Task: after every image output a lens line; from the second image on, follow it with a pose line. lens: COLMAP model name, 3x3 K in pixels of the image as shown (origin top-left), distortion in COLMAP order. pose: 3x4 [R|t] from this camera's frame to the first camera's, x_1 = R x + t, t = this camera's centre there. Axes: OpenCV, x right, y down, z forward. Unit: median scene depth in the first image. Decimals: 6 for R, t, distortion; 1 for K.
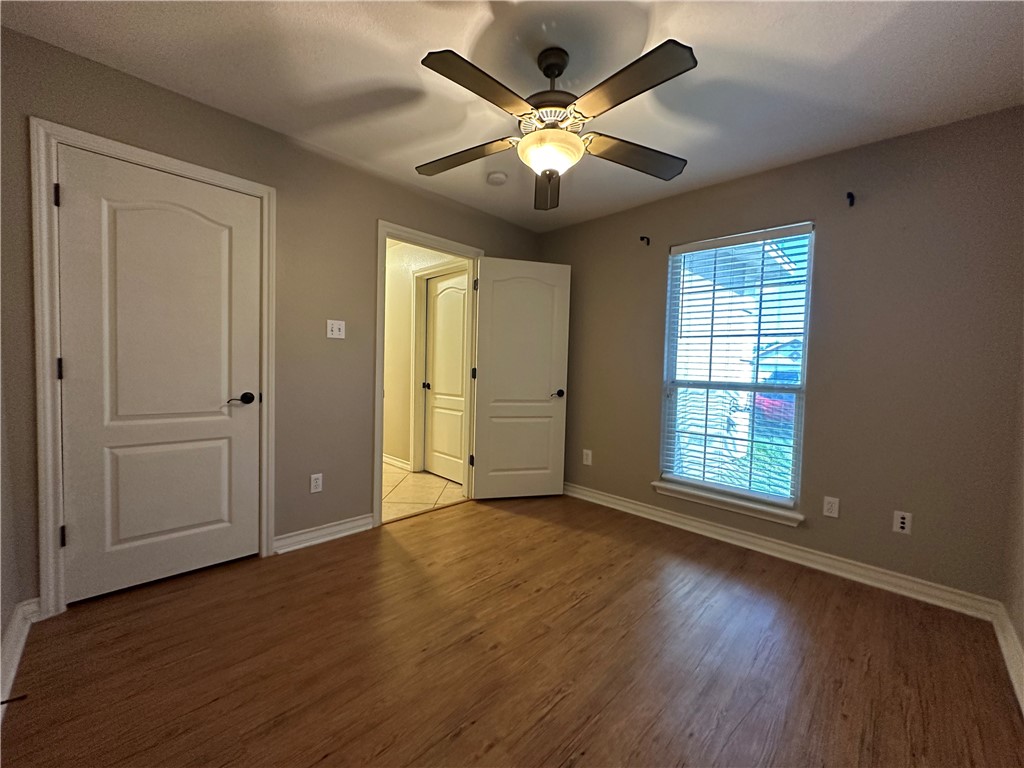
lens RADIAL K [[409.8, 0, 512.5], [0, 409.8, 383.9], [0, 0, 1]] dist [0.002087, -0.000302]
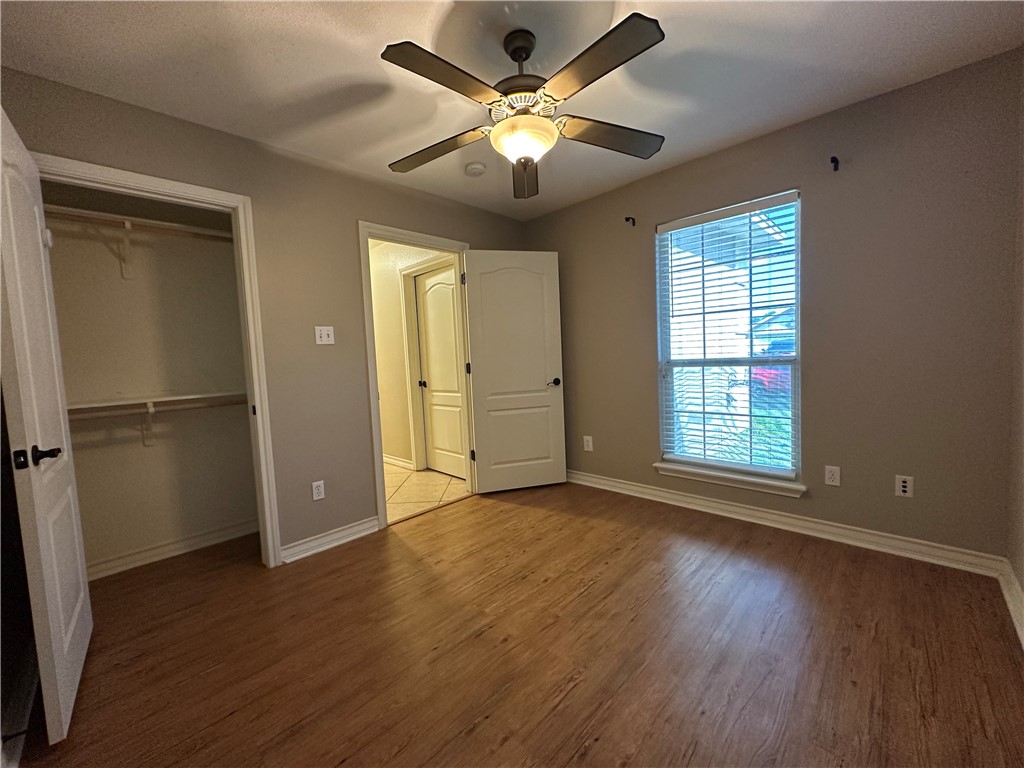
lens RADIAL K [[409.8, 0, 512.1], [0, 409.8, 384.3], [0, 0, 1]] dist [0.002087, -0.000302]
pose [[0.997161, -0.075284, -0.001499, 0.018441], [0.075298, 0.996839, 0.025342, -0.007831], [-0.000413, -0.025383, 0.999678, 0.006675]]
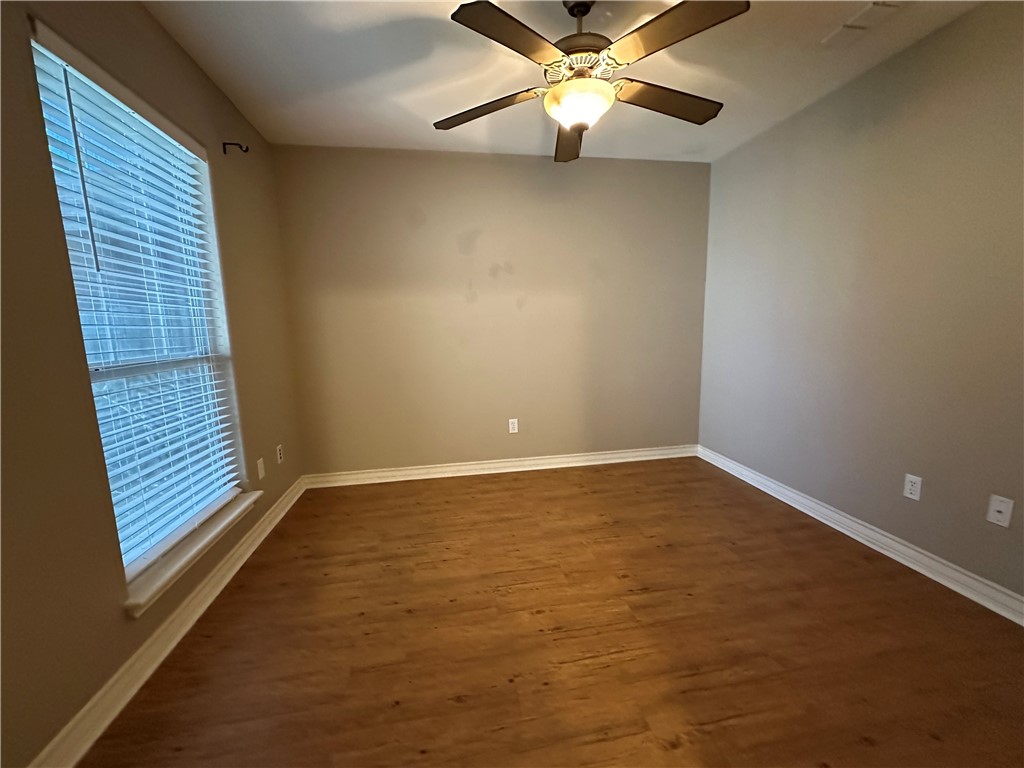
lens RADIAL K [[409.8, 0, 510.7], [0, 409.8, 384.6], [0, 0, 1]] dist [0.002087, -0.000302]
pose [[-0.811154, -0.096021, 0.576897, -0.323177], [0.022798, 0.980488, 0.195252, -0.097290], [-0.584388, 0.171531, -0.793138, 1.633050]]
